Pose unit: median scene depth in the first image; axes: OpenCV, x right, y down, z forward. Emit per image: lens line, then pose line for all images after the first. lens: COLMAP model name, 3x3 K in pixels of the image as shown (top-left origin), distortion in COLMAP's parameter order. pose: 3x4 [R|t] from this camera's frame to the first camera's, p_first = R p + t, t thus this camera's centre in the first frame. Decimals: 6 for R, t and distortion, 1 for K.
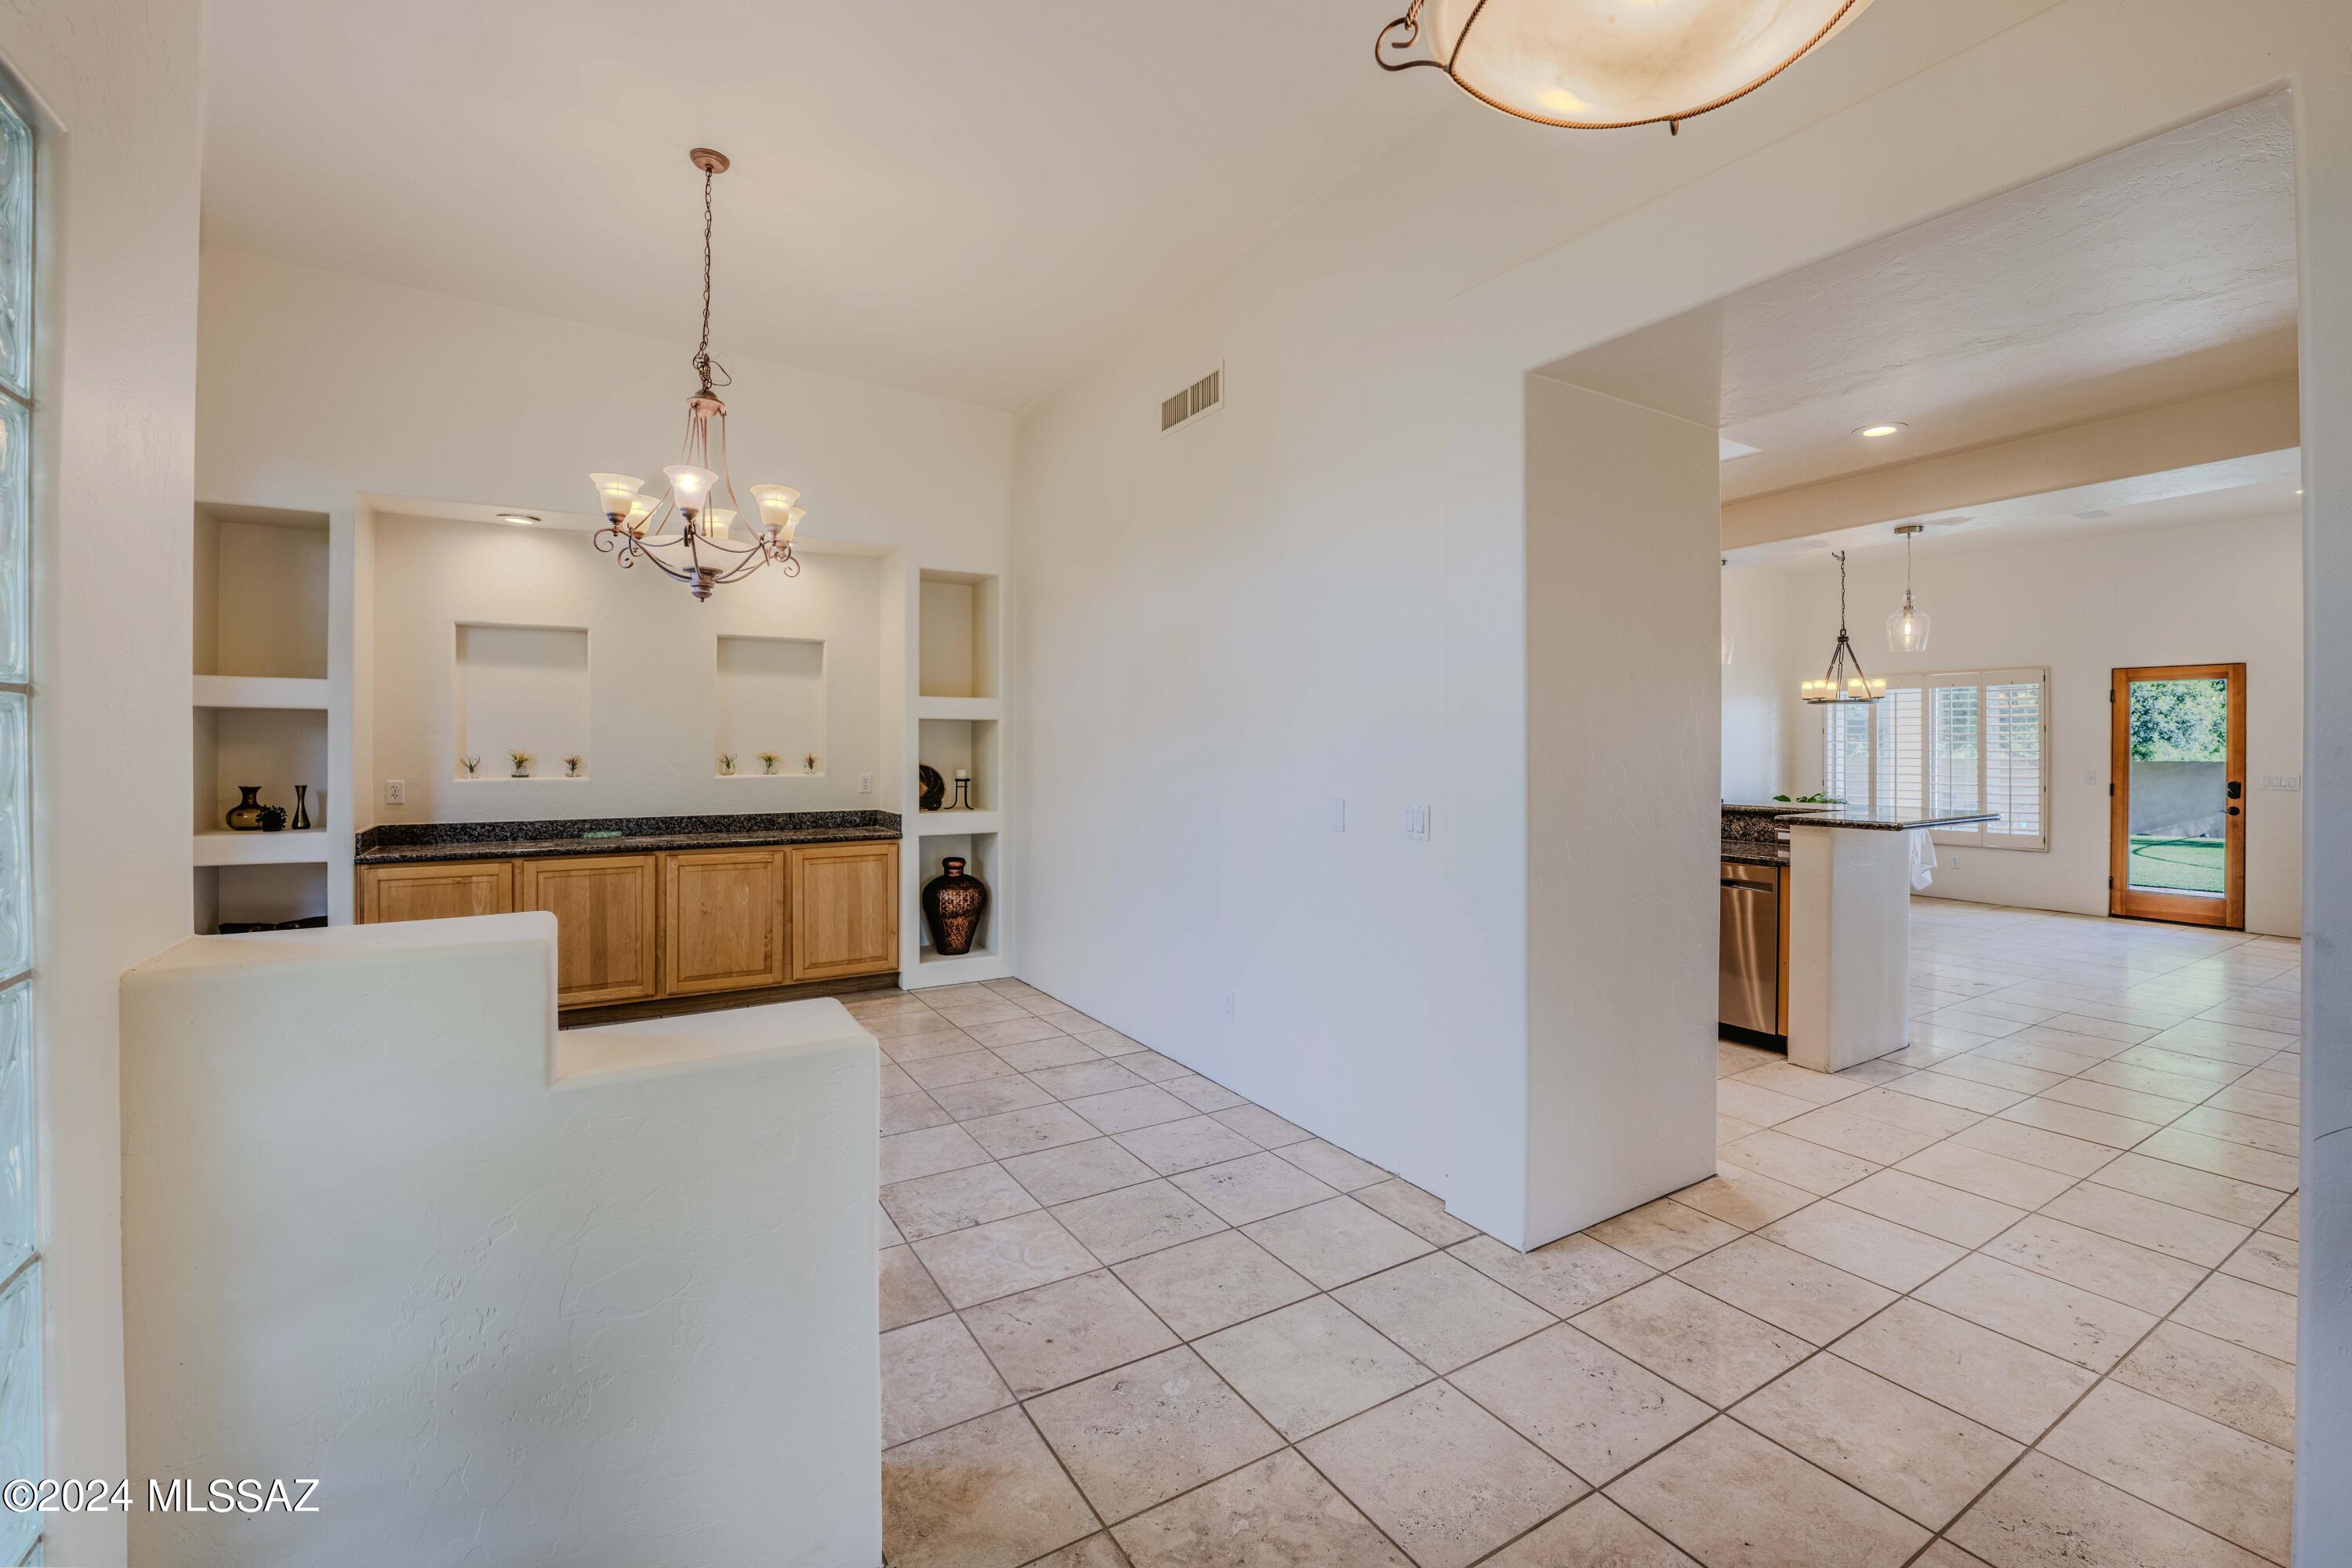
lens RADIAL K [[1009.0, 0, 1219.8], [0, 1009.0, 746.2], [0, 0, 1]] dist [-0.021168, 0.000186]
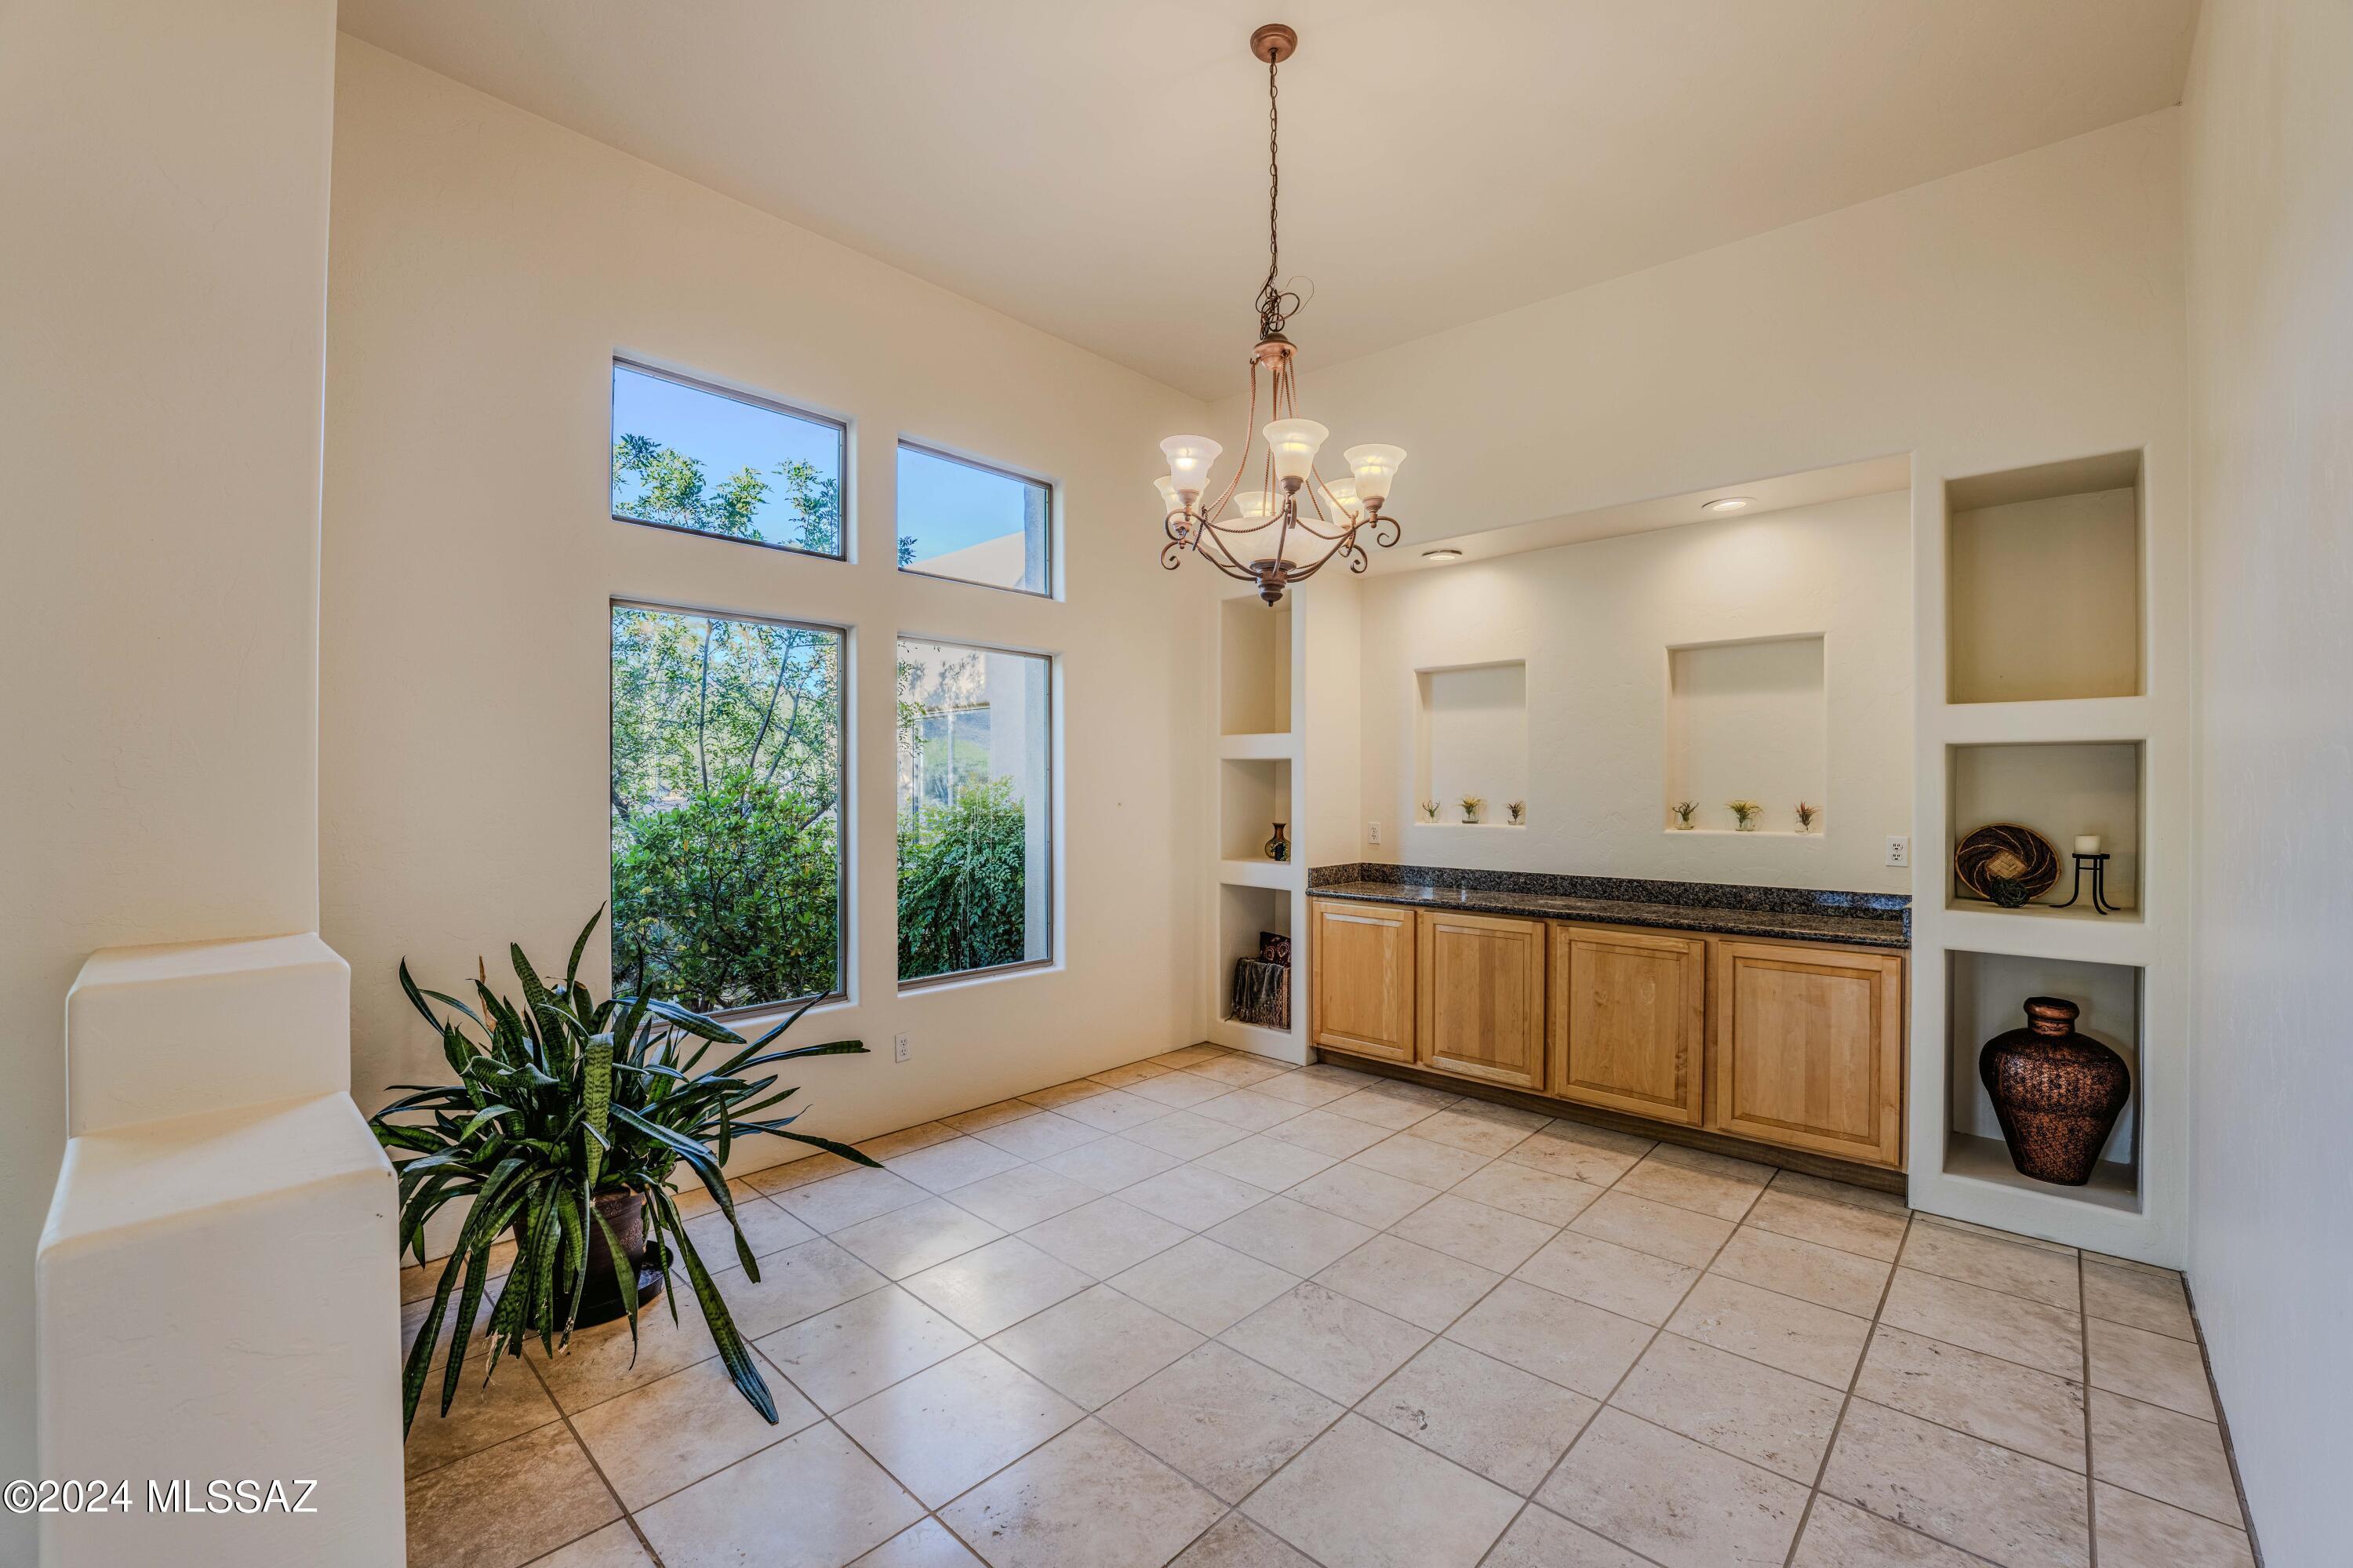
lens RADIAL K [[961.6, 0, 1168.1], [0, 961.6, 791.1], [0, 0, 1]] dist [-0.022956, 0.000211]
pose [[0.243763, 0.001891, -0.969833, 0.120150], [-0.001964, 0.999997, 0.001456, -0.000707], [0.969833, 0.001550, 0.243766, 0.468550]]
